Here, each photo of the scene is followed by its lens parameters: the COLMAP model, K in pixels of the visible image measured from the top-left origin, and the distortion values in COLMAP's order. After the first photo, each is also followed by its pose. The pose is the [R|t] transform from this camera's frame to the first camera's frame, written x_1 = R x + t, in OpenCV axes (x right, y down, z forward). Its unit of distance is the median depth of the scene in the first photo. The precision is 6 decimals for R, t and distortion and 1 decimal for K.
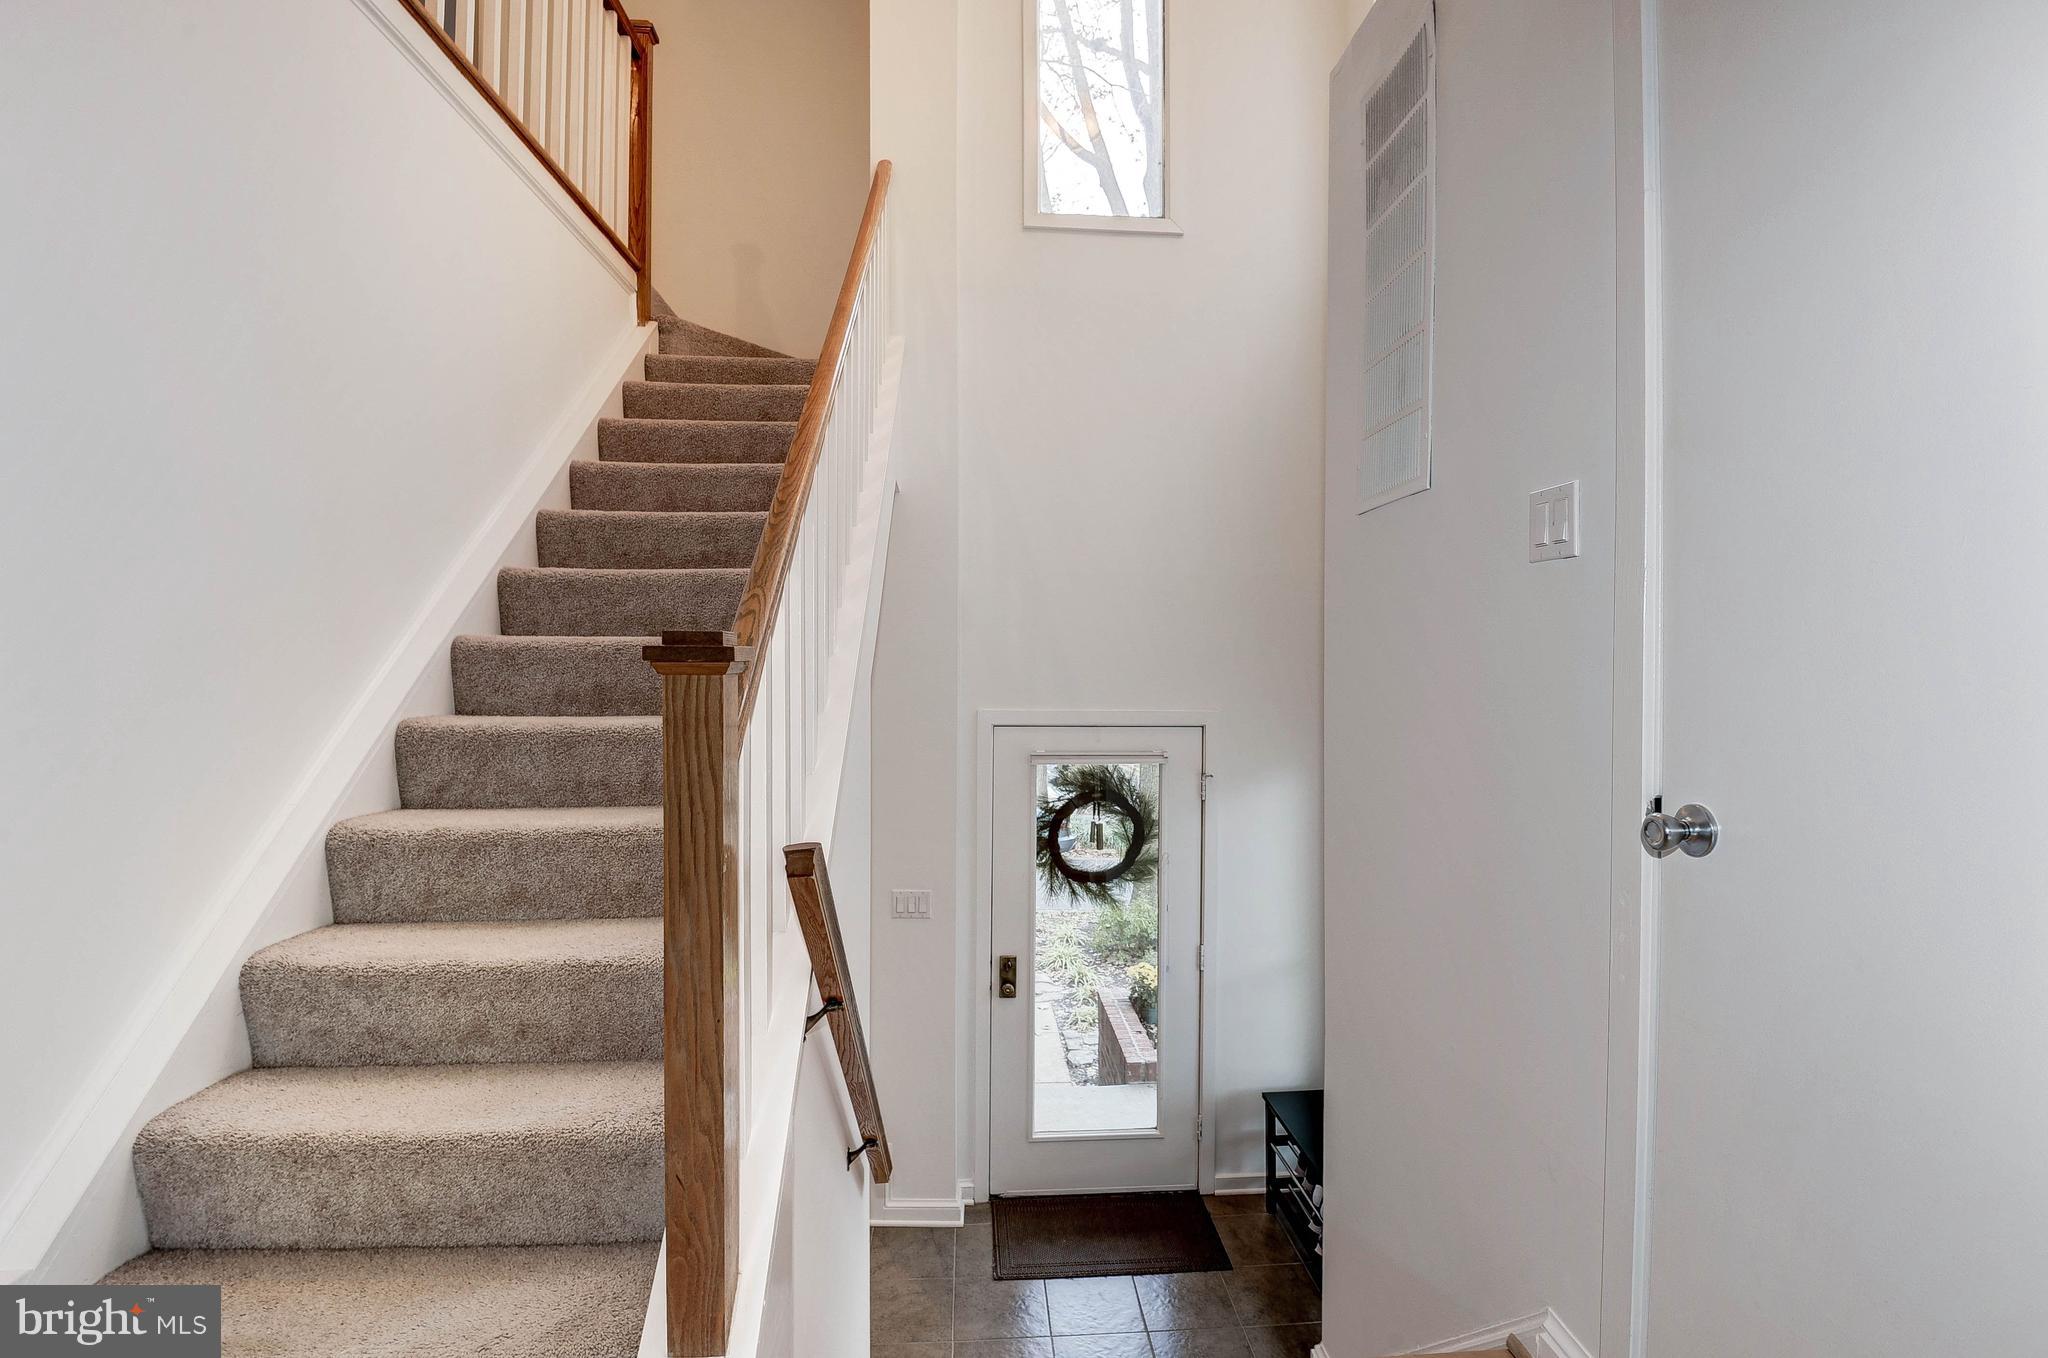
lens RADIAL K [[953.2, 0, 1024.5], [0, 953.2, 650.5], [0, 0, 1]] dist [0.013317, -0.024783]
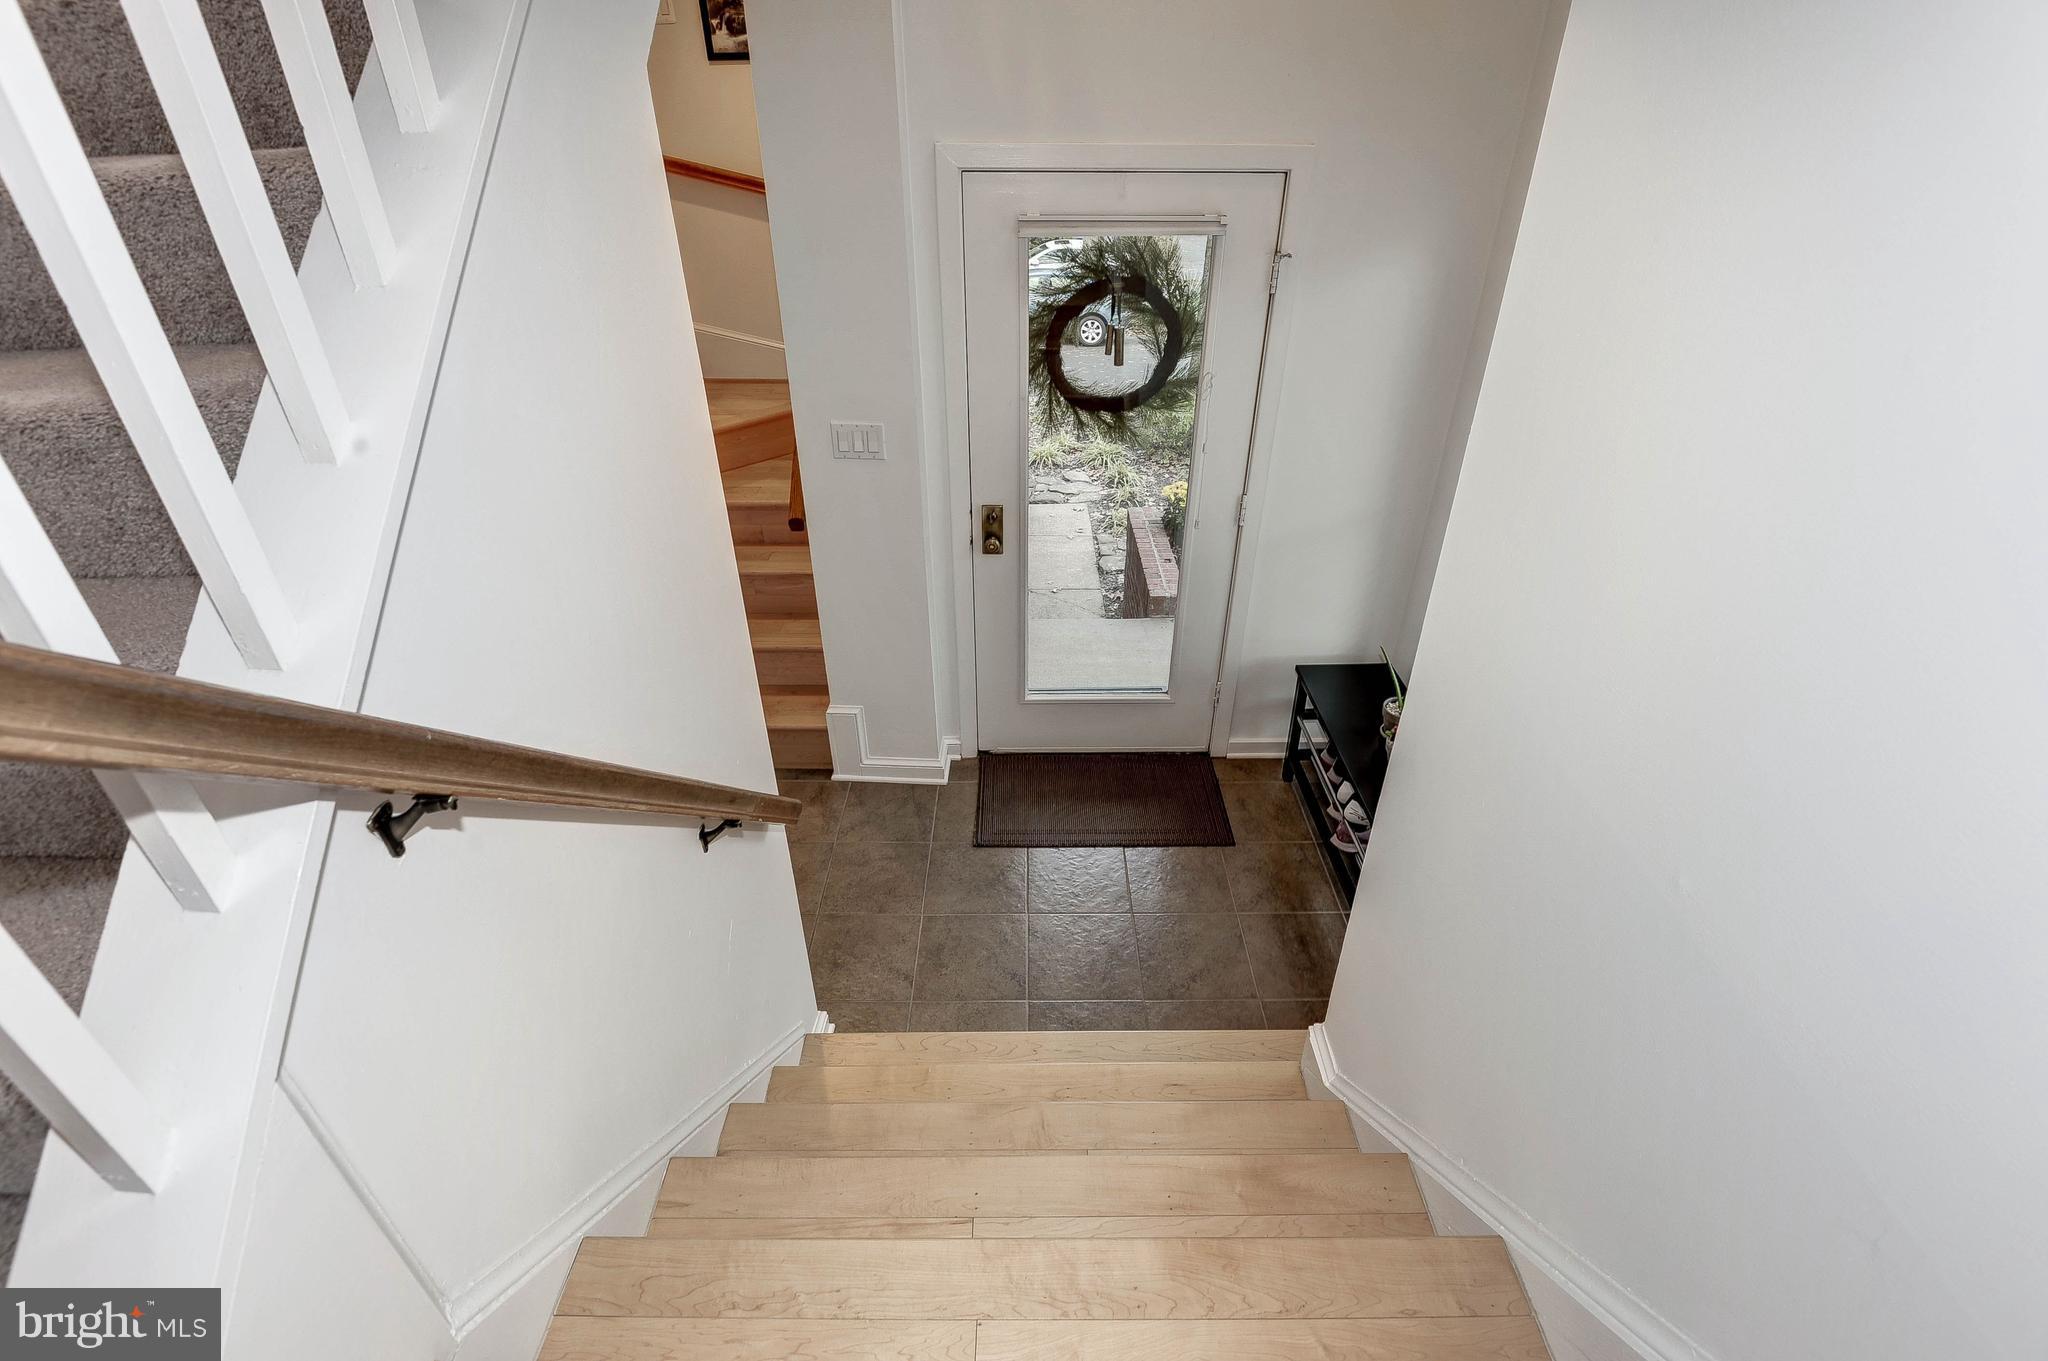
lens RADIAL K [[941.4, 0, 1030.7], [0, 941.4, 674.1], [0, 0, 1]] dist [0.014411, -0.023299]
pose [[0.998408, 0.026595, -0.049748, 0.056001], [0.004043, 0.845884, 0.533351, 0.026256], [0.056265, -0.532703, 0.844430, 0.277232]]
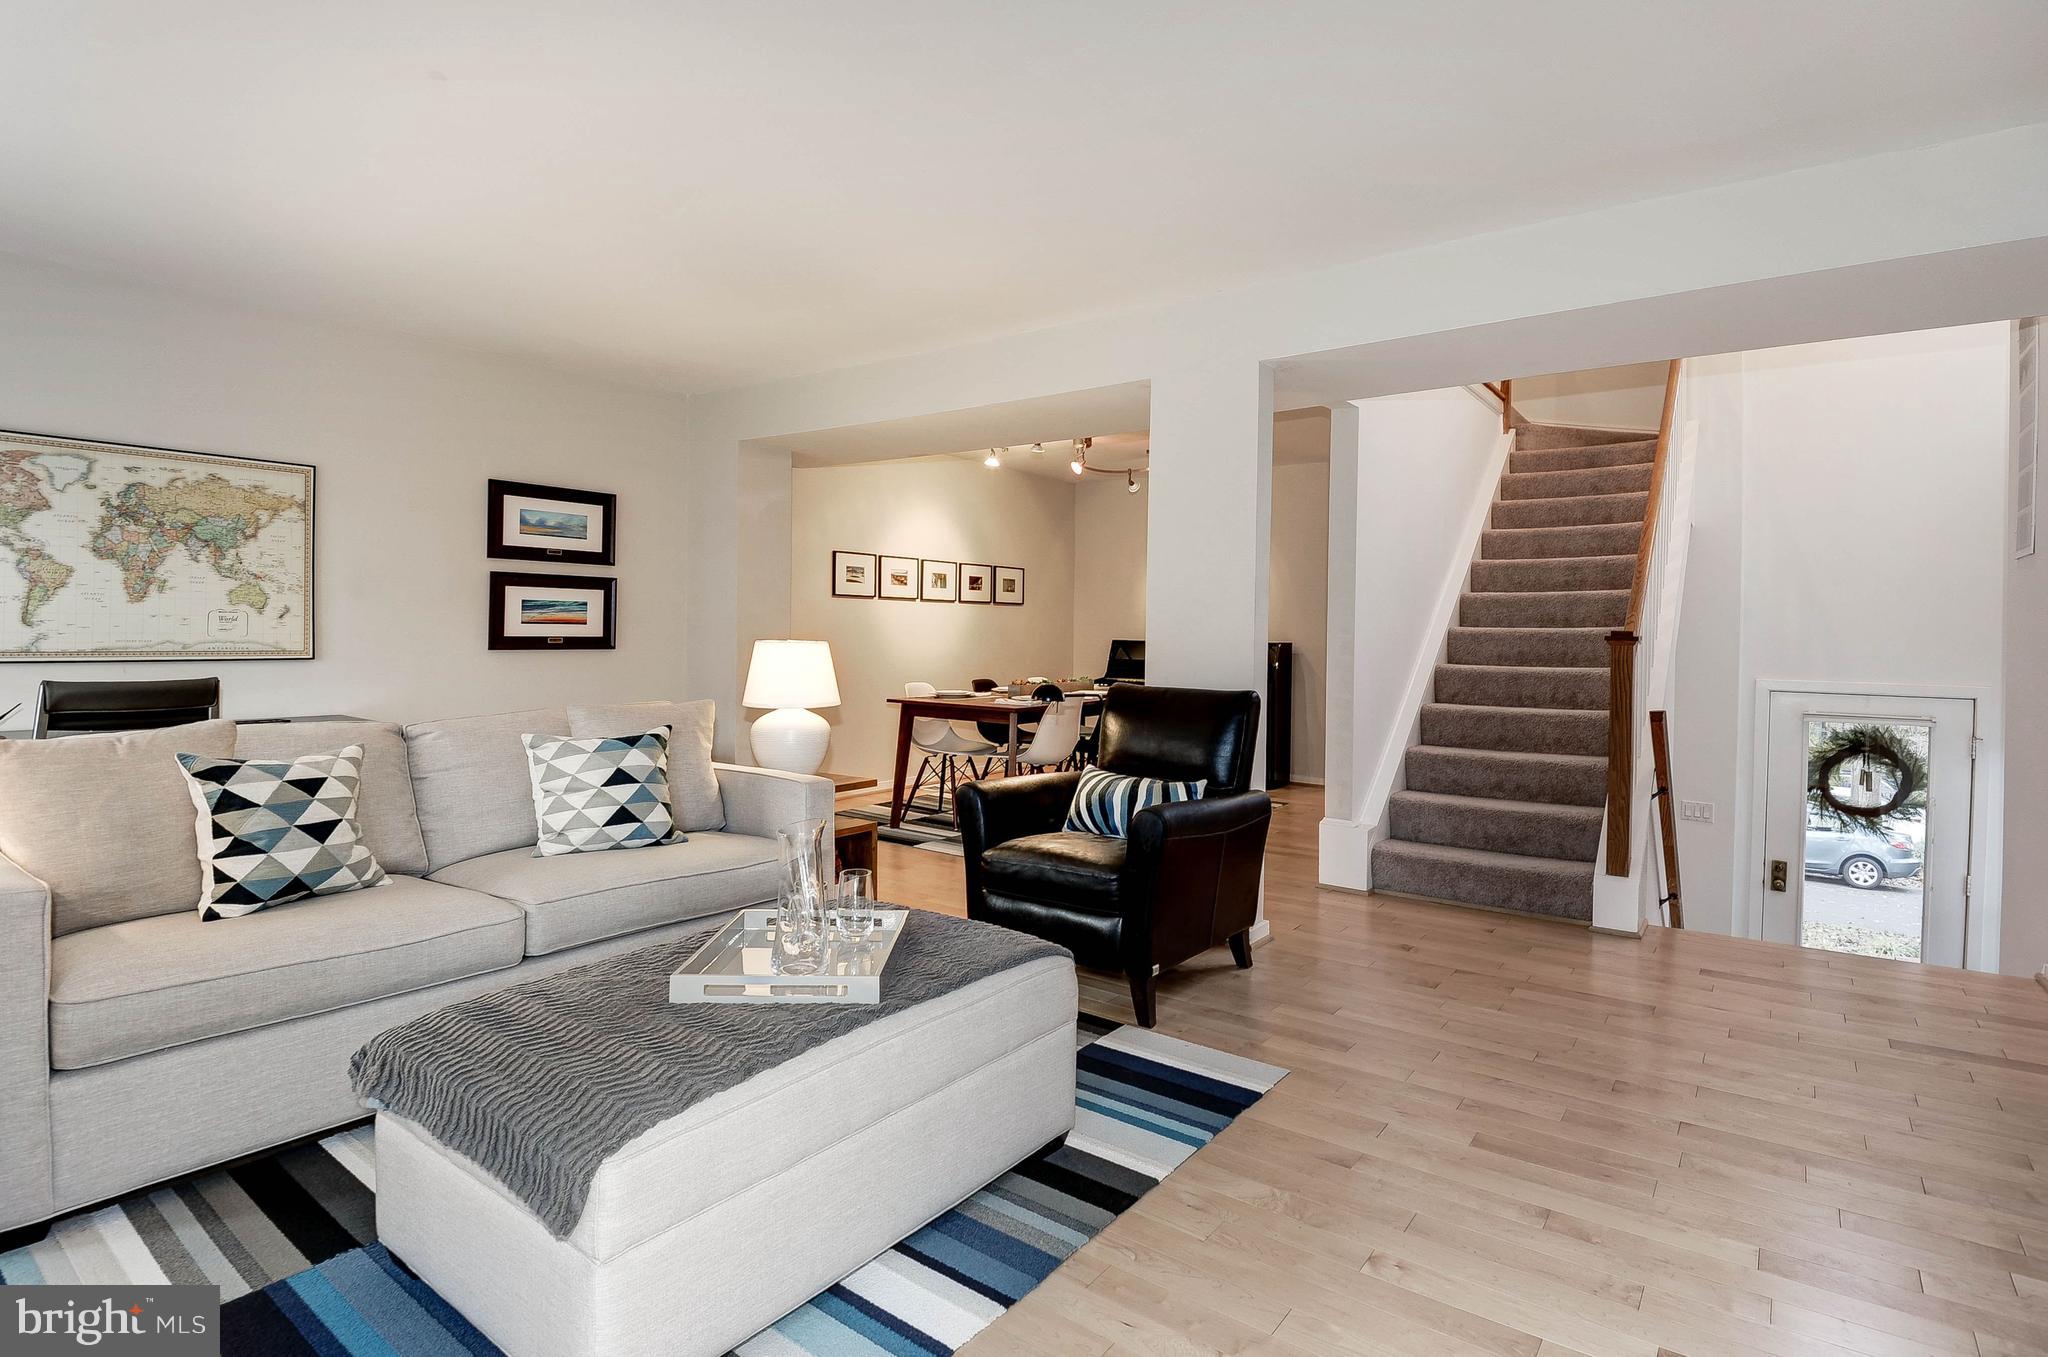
lens RADIAL K [[1000.1, 0, 1024.5], [0, 1000.1, 646.8], [0, 0, 1]] dist [0.015186, -0.029835]
pose [[0.762675, 0.016979, -0.646559, 0.076659], [-0.006742, 0.999810, 0.018303, -0.003895], [0.646747, -0.009600, 0.762644, -0.779079]]
